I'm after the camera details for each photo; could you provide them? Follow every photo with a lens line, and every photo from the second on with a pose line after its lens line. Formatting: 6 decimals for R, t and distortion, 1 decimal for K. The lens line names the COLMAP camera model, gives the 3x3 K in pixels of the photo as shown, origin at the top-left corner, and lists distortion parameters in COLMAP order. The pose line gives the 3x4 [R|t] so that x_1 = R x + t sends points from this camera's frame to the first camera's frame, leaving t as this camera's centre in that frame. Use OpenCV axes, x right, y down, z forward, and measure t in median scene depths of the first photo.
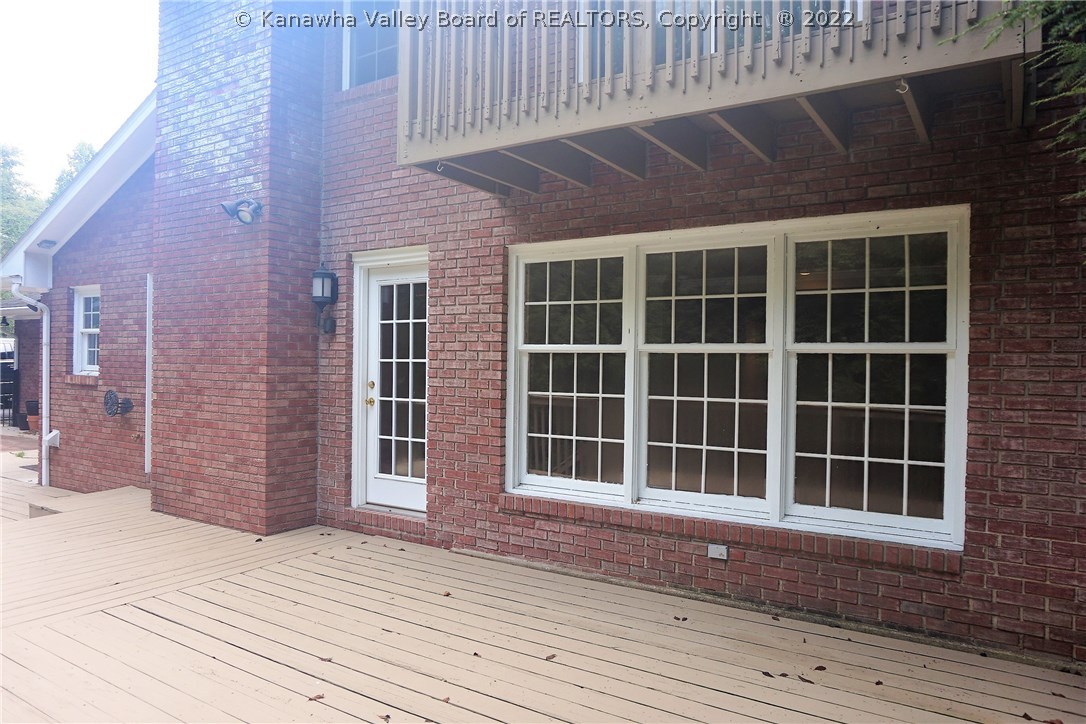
lens RADIAL K [[733.2, 0, 541.9], [0, 733.2, 357.5], [0, 0, 1]] dist [-0.005398, 0.001228]
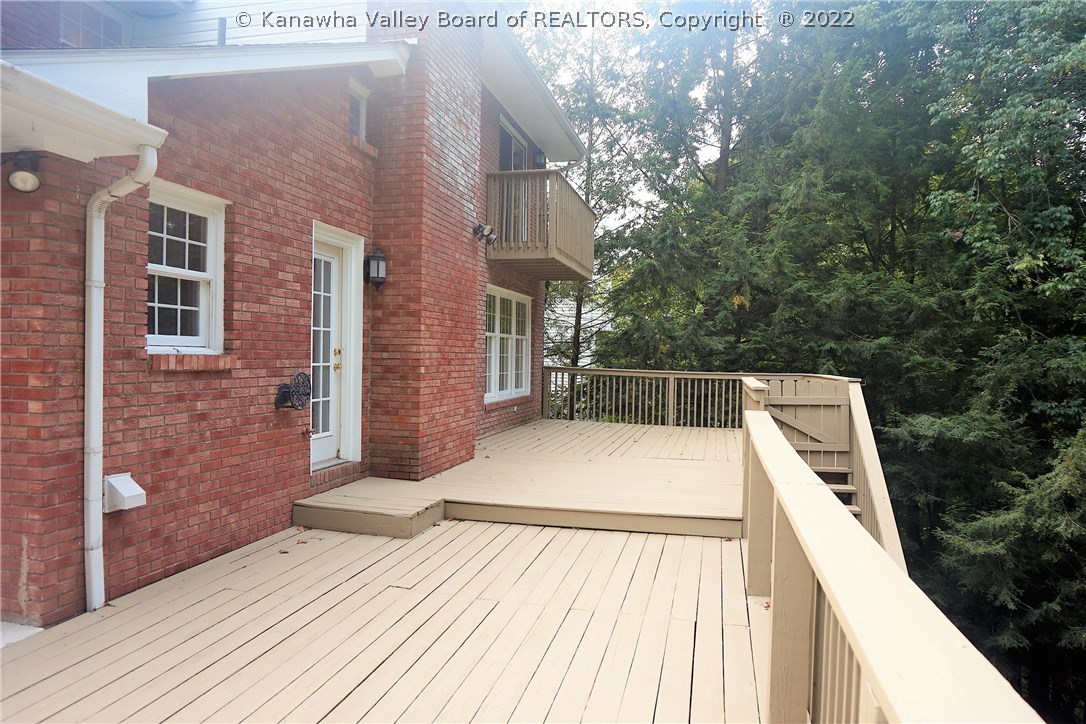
lens RADIAL K [[733.2, 0, 542.5], [0, 733.2, 364.8], [0, 0, 1]] dist [-0.005398, 0.001228]
pose [[-0.341463, -0.020443, 0.939673, -1.302243], [-0.011203, 0.999781, 0.017680, 0.021363], [-0.939828, -0.004490, -0.341617, 0.996160]]
